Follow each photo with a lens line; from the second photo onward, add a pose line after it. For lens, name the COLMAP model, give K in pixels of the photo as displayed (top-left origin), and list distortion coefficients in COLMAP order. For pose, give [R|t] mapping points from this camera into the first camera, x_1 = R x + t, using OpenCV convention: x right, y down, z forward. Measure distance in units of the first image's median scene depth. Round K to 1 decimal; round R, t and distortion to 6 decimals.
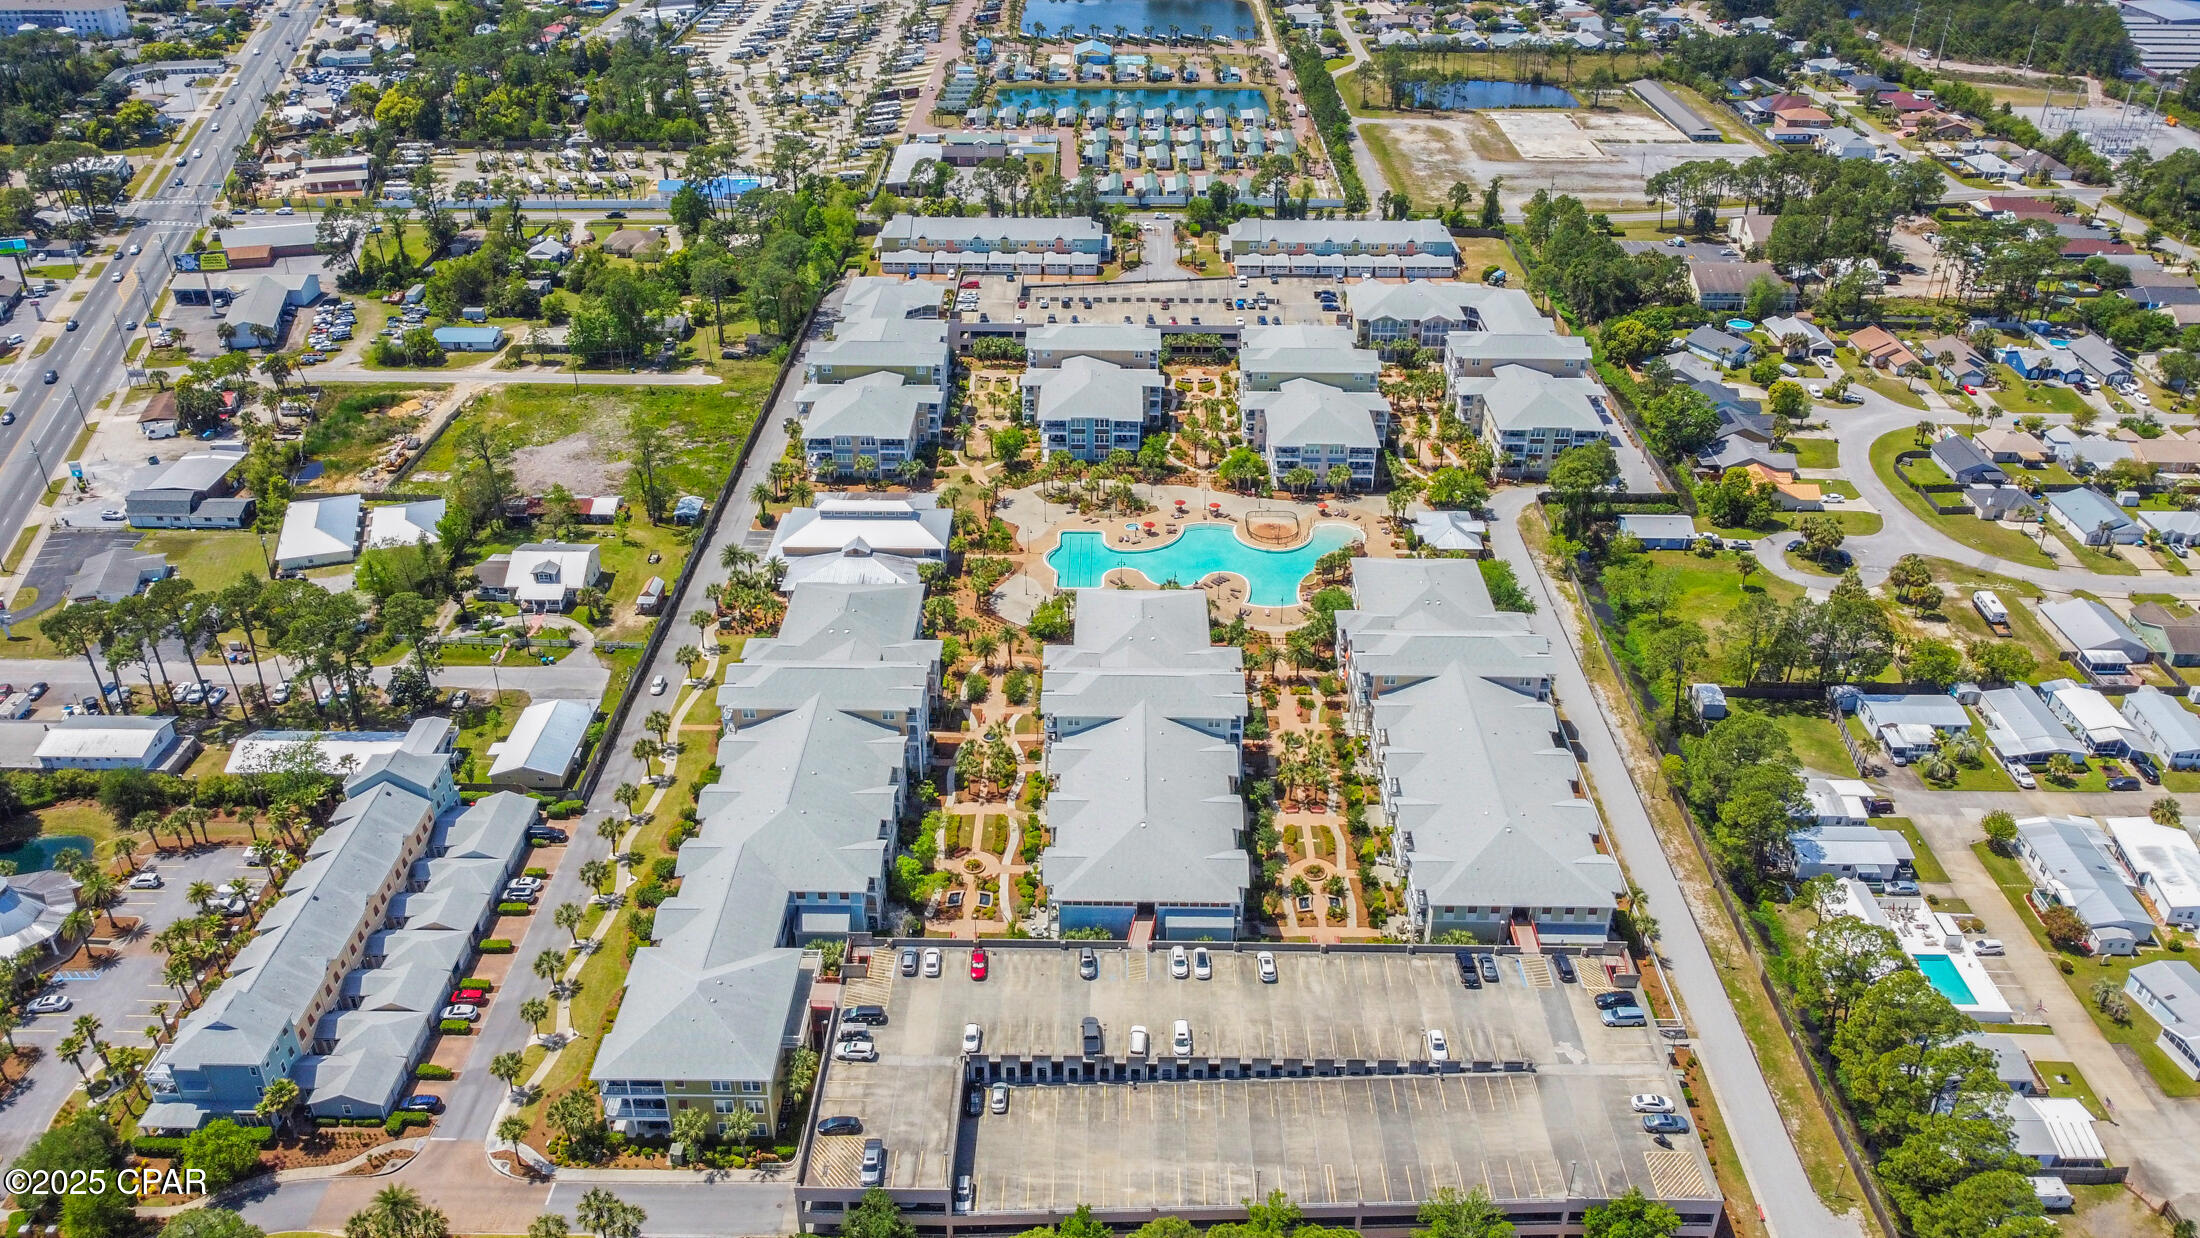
lens RADIAL K [[1664.8, 0, 1100.0], [0, 1664.8, 619.0], [0, 0, 1]] dist [0.001062, -0.004307]
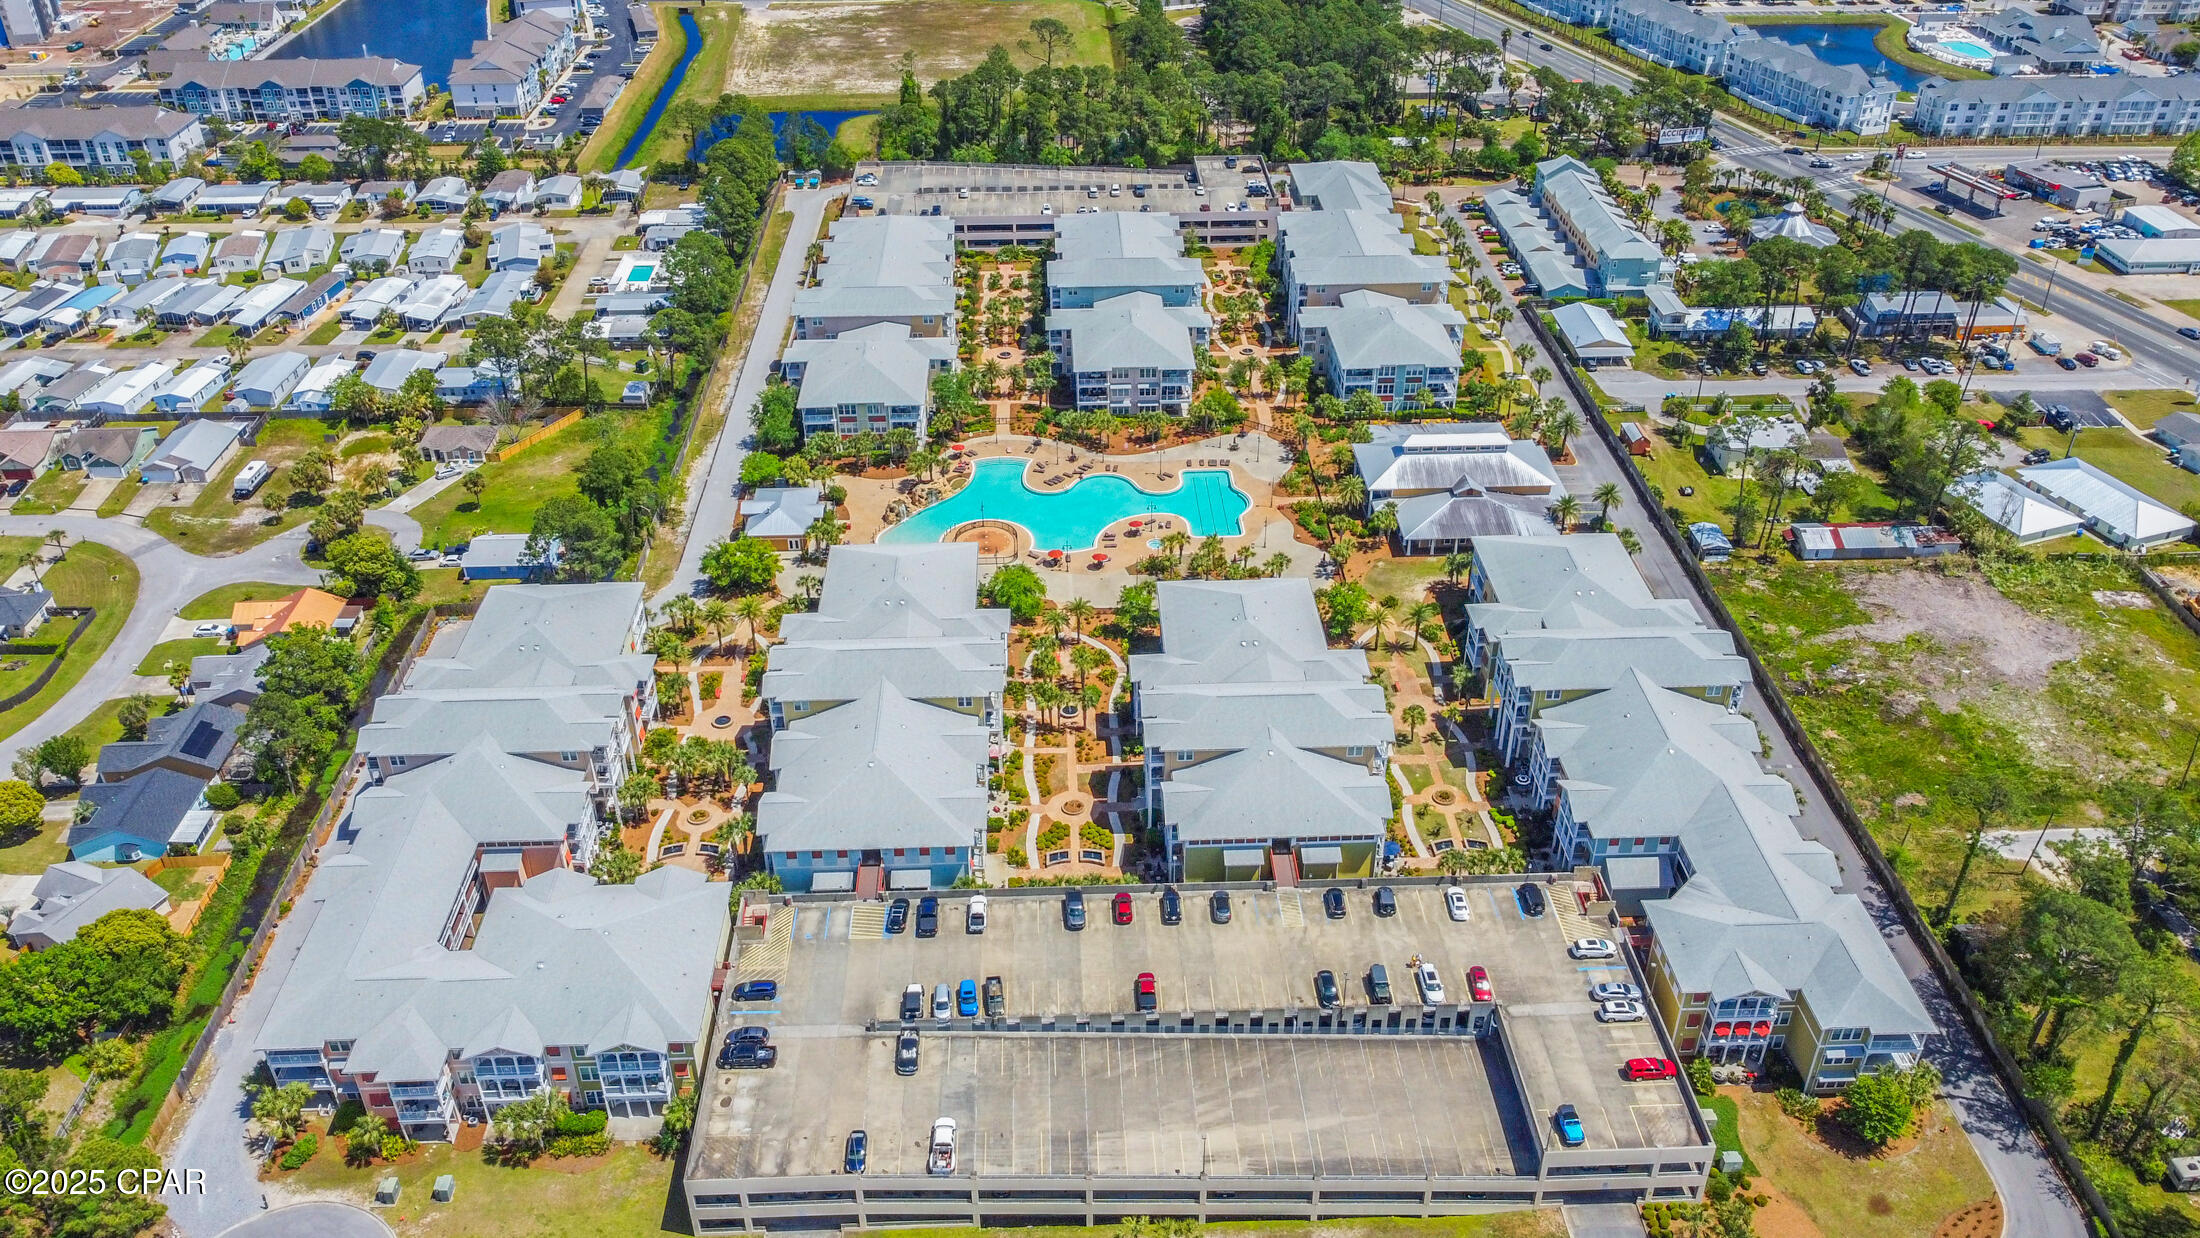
lens RADIAL K [[1664.8, 0, 1100.0], [0, 1664.8, 619.0], [0, 0, 1]] dist [0.001062, -0.004307]
pose [[-0.998713, 0.030474, -0.040538, 0.109168], [-0.022441, 0.451277, 0.892102, -1.020684], [0.045480, 0.891863, -0.450012, 1.868889]]
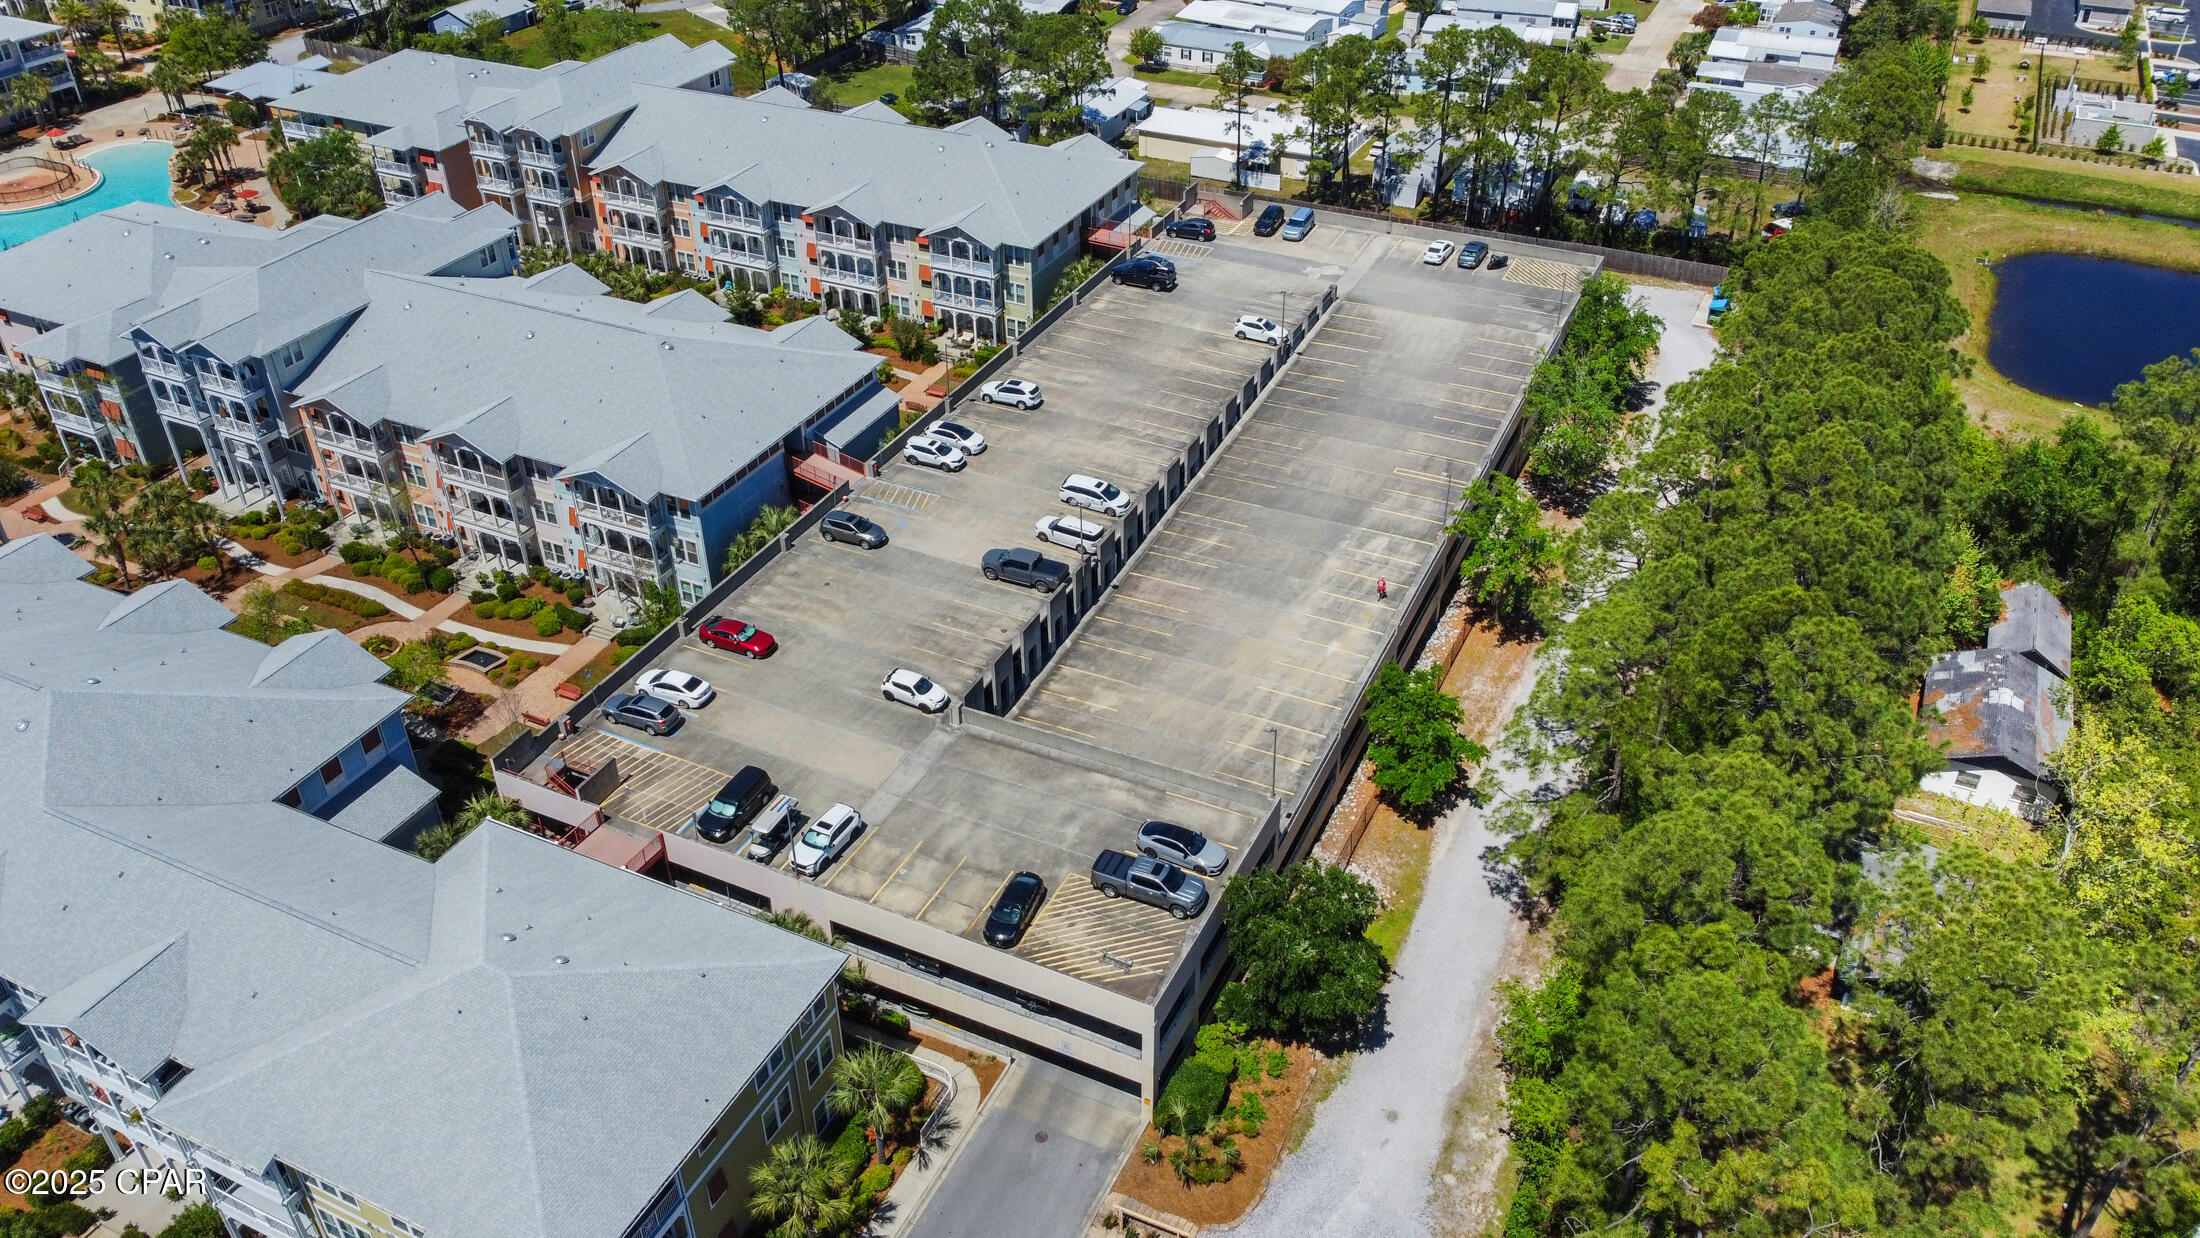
lens RADIAL K [[1670.3, 0, 1099.3], [0, 1670.3, 607.1], [0, 0, 1]] dist [-0.001510, -0.001521]
pose [[0.423735, -0.515608, 0.744712, -0.328832], [0.460841, 0.830528, 0.312809, 0.079936], [-0.779791, 0.210646, 0.589537, 0.525846]]
